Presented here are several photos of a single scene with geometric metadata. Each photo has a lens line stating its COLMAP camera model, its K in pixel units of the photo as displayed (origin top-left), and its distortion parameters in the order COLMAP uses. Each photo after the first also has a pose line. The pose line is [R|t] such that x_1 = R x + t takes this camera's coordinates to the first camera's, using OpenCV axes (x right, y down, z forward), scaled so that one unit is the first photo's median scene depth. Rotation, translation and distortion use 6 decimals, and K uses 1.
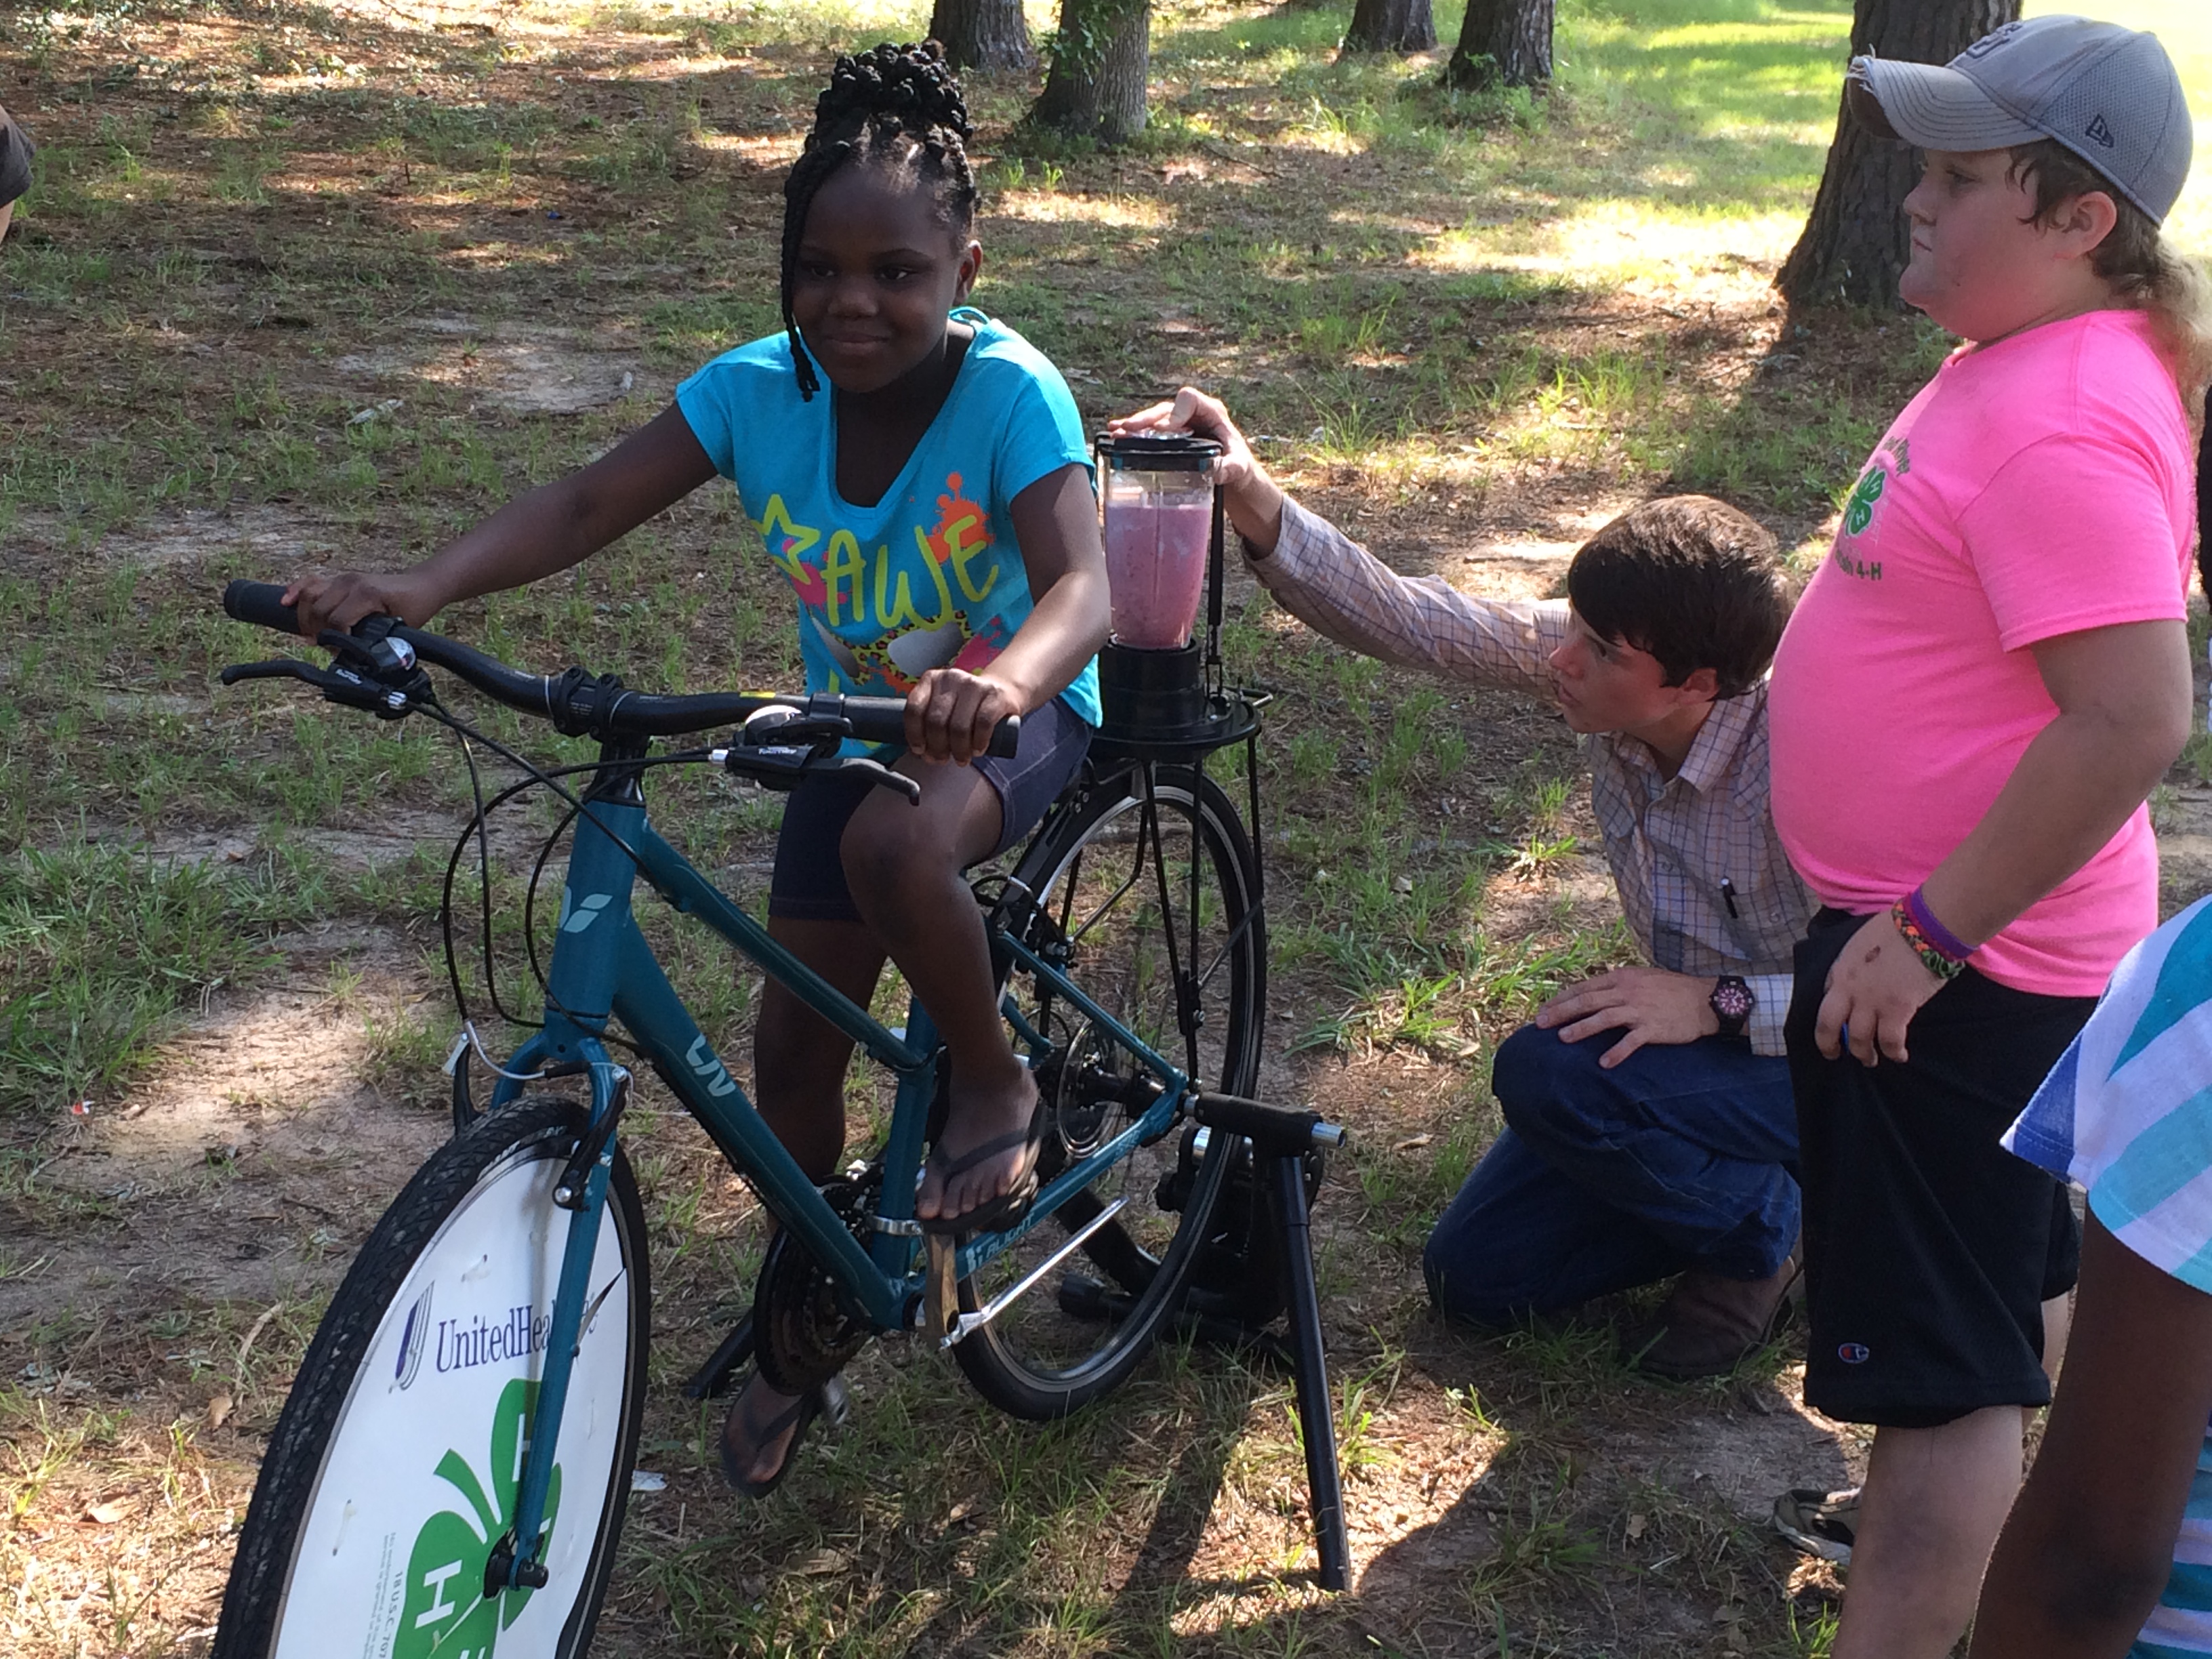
lens RADIAL K [[3207.2, 0, 1106.0], [0, 3207.2, 829.5], [0, 0, 1]] dist [0.071027, -0.050970]
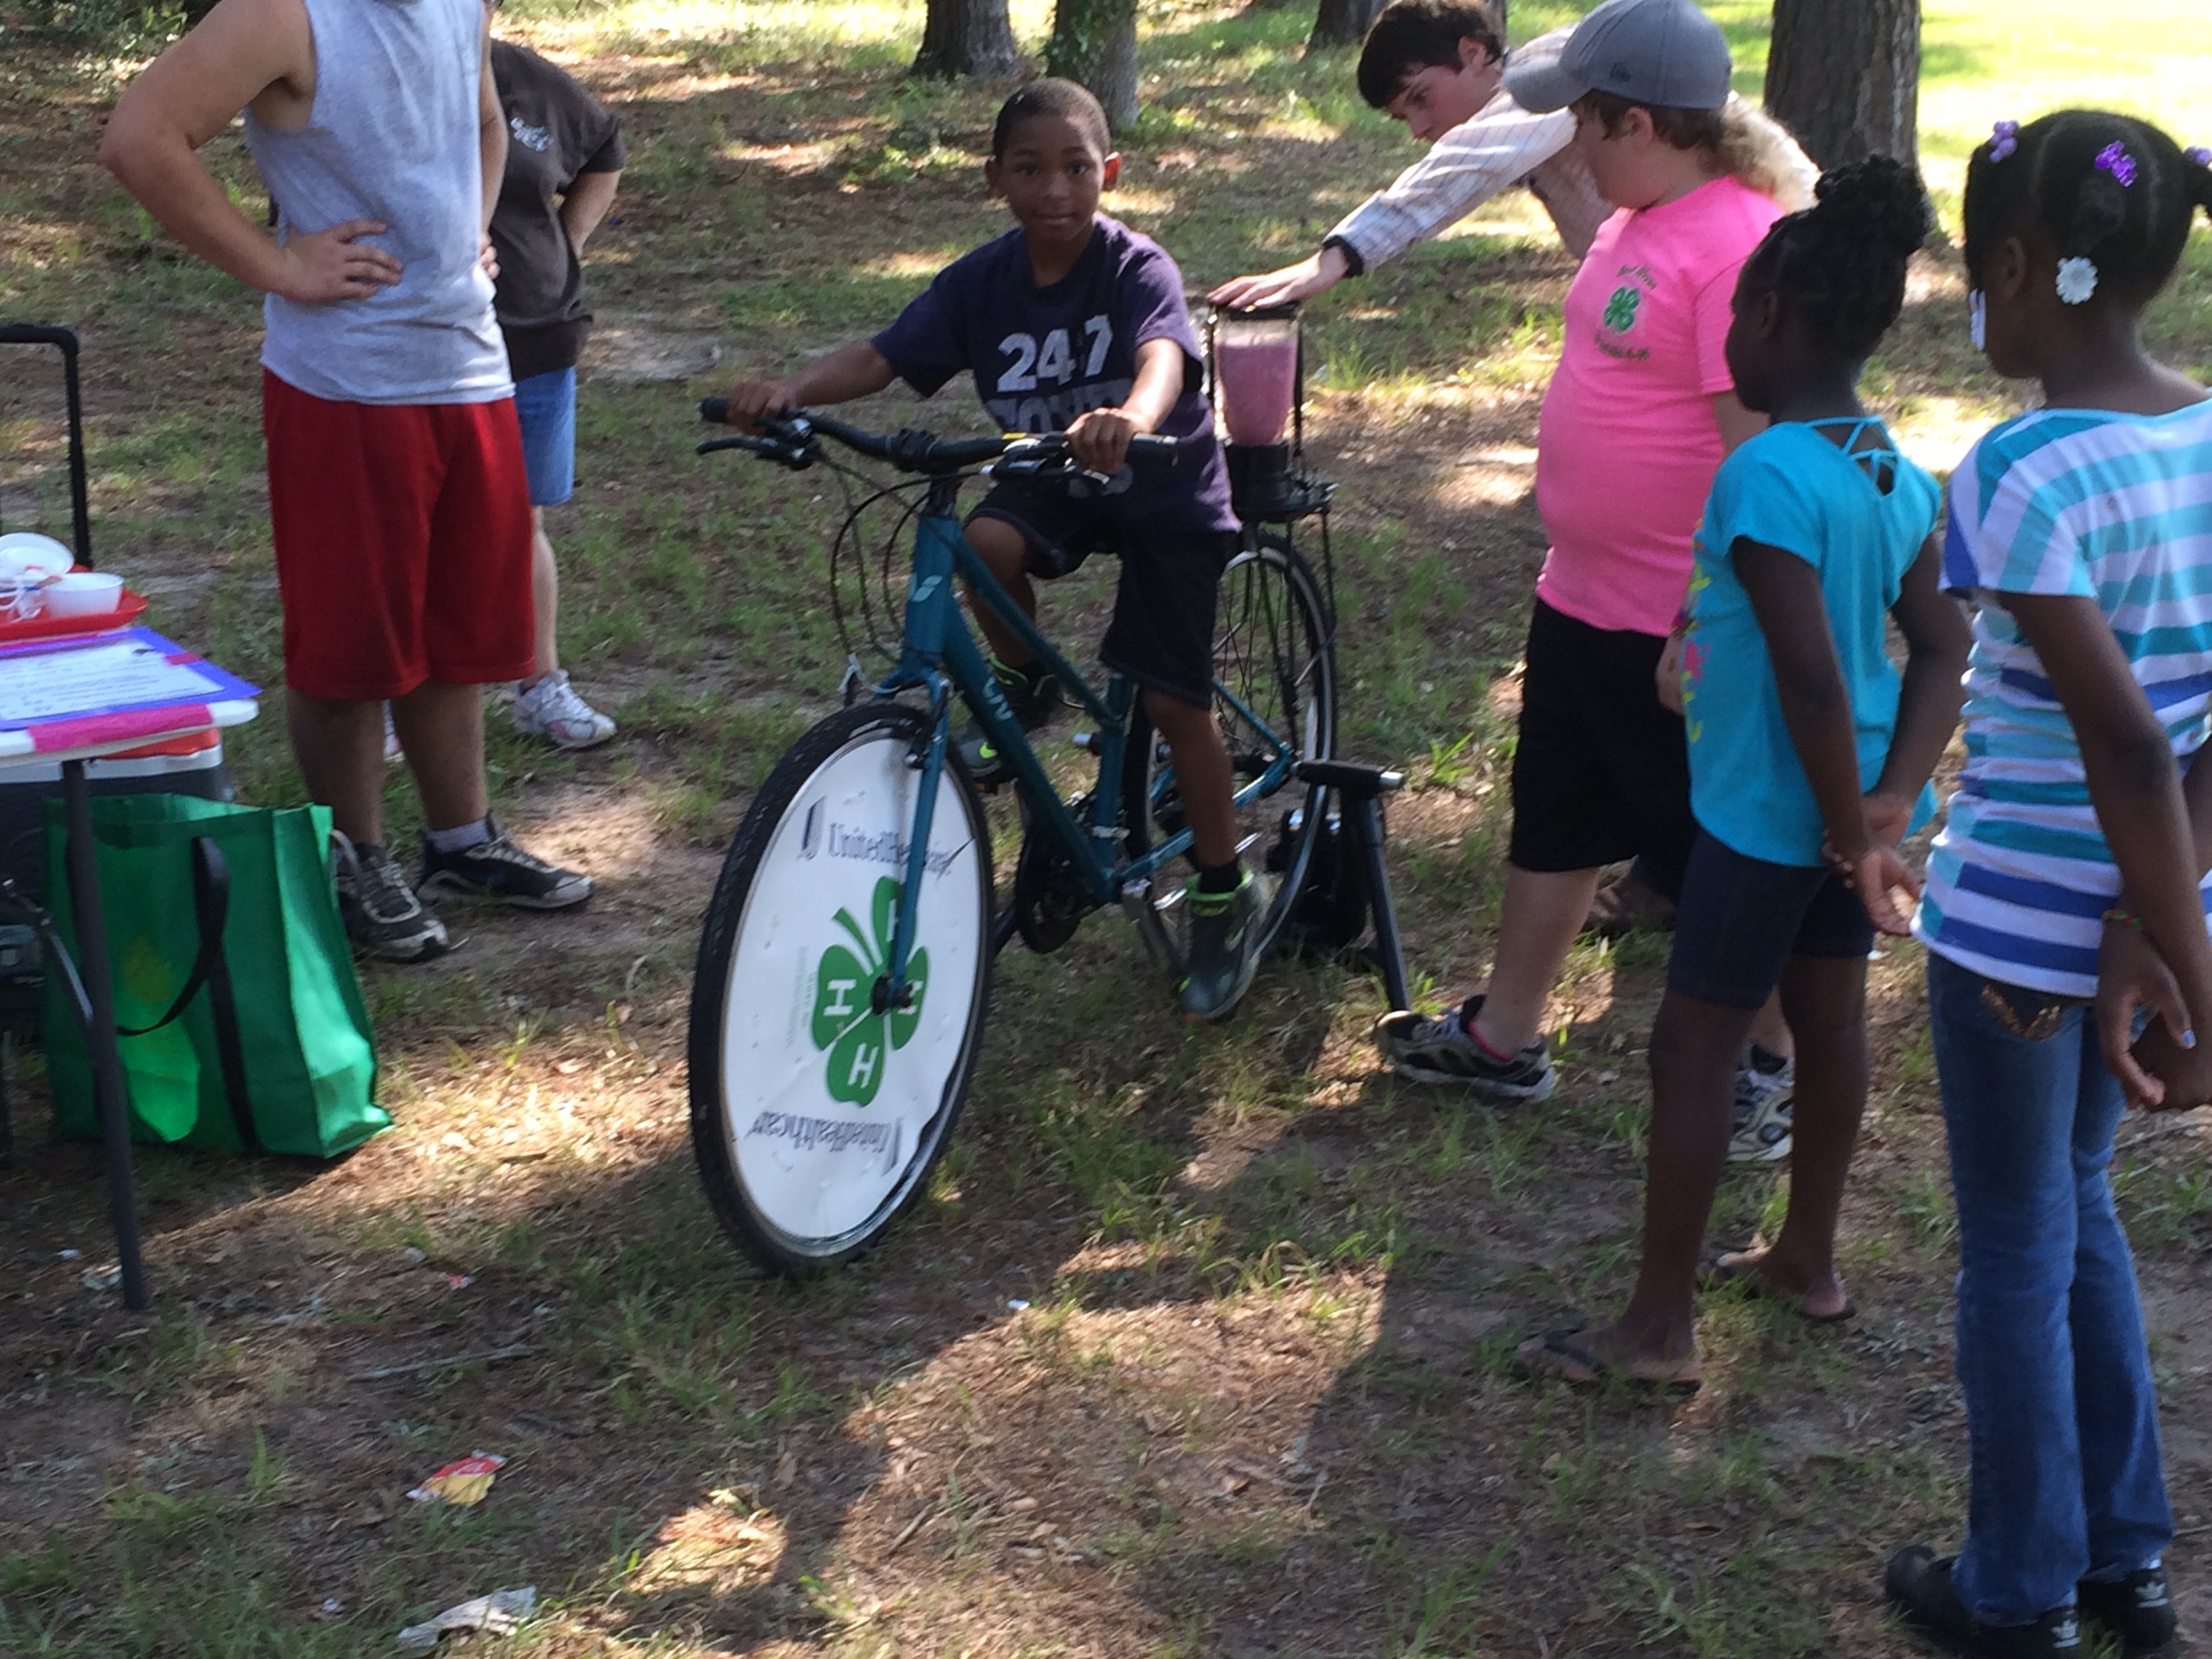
lens RADIAL K [[3257.6, 0, 1146.5], [0, 3257.6, 827.2], [0, 0, 1]] dist [0.042678, 0.082230]
pose [[0.998842, -0.044744, 0.017677, -0.015353], [0.044861, 0.998973, -0.006305, 0.027395], [-0.017377, 0.007091, 0.999824, -0.102809]]
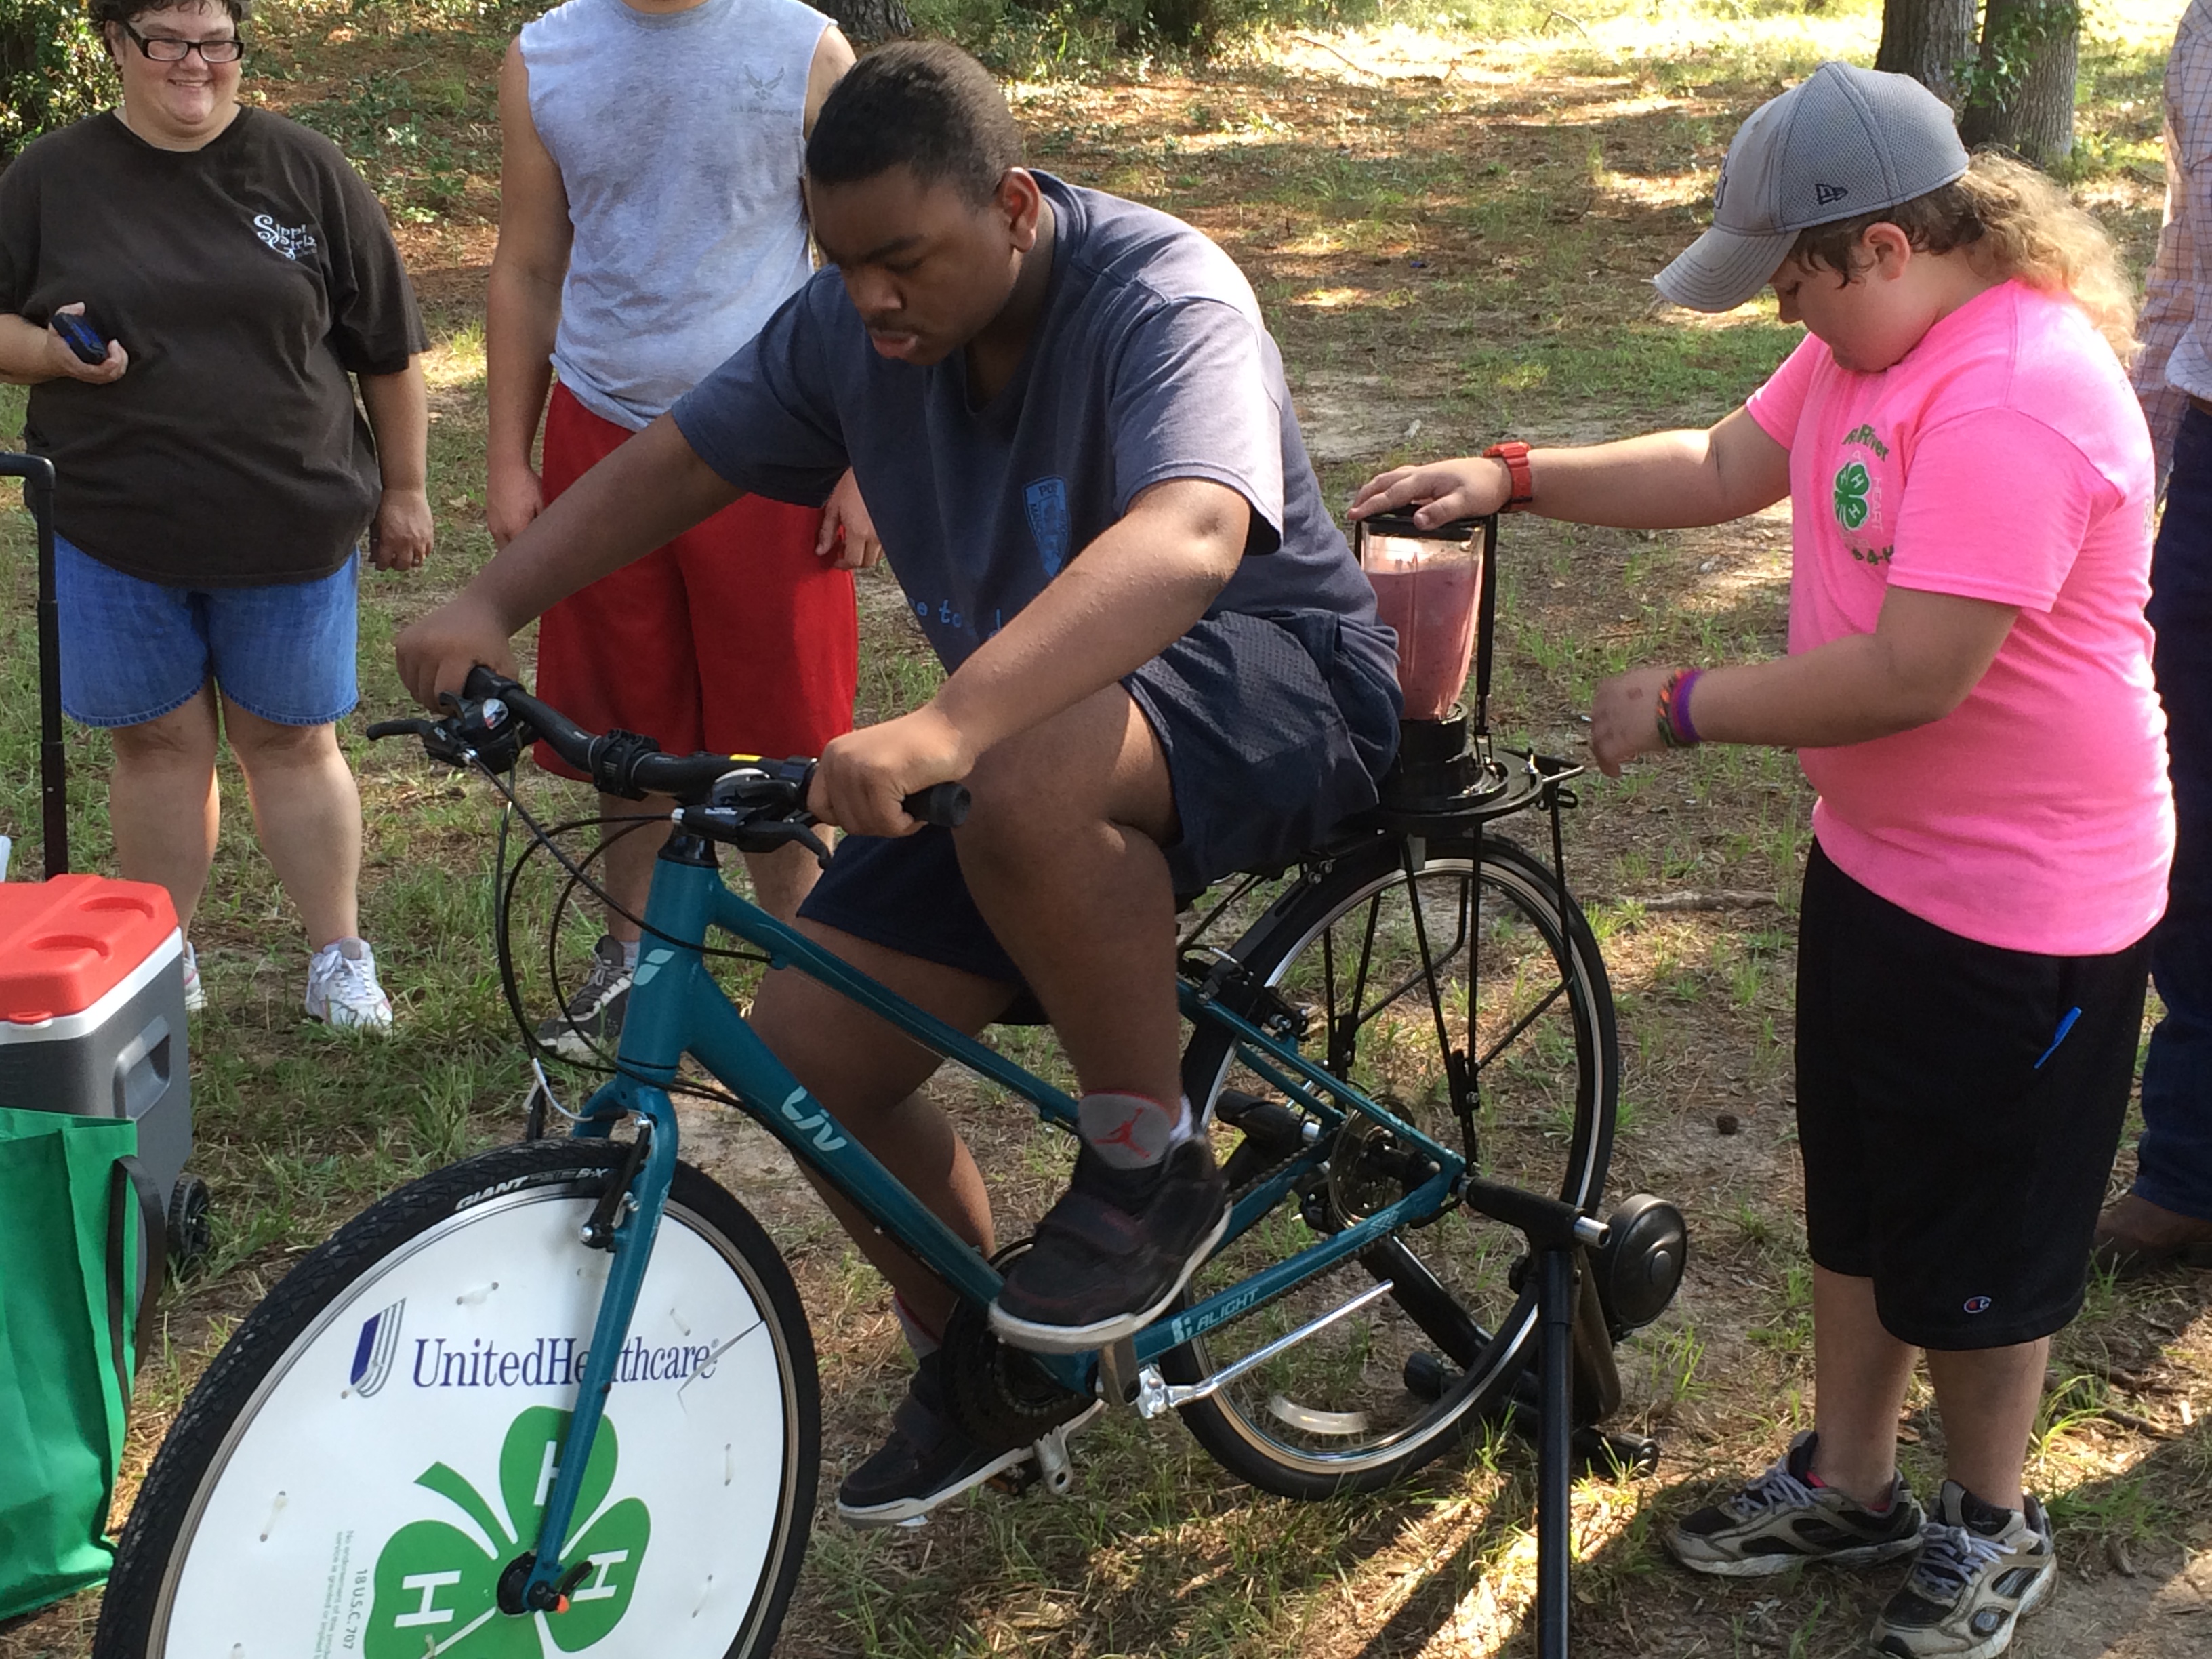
lens RADIAL K [[3207.2, 0, 1106.0], [0, 3207.2, 829.5], [0, 0, 1]] dist [0.071027, -0.050970]
pose [[0.948847, 0.036855, -0.313579, 0.050965], [-0.040585, 0.999162, -0.005374, -0.002901], [0.313118, 0.017826, 0.949547, 0.009547]]
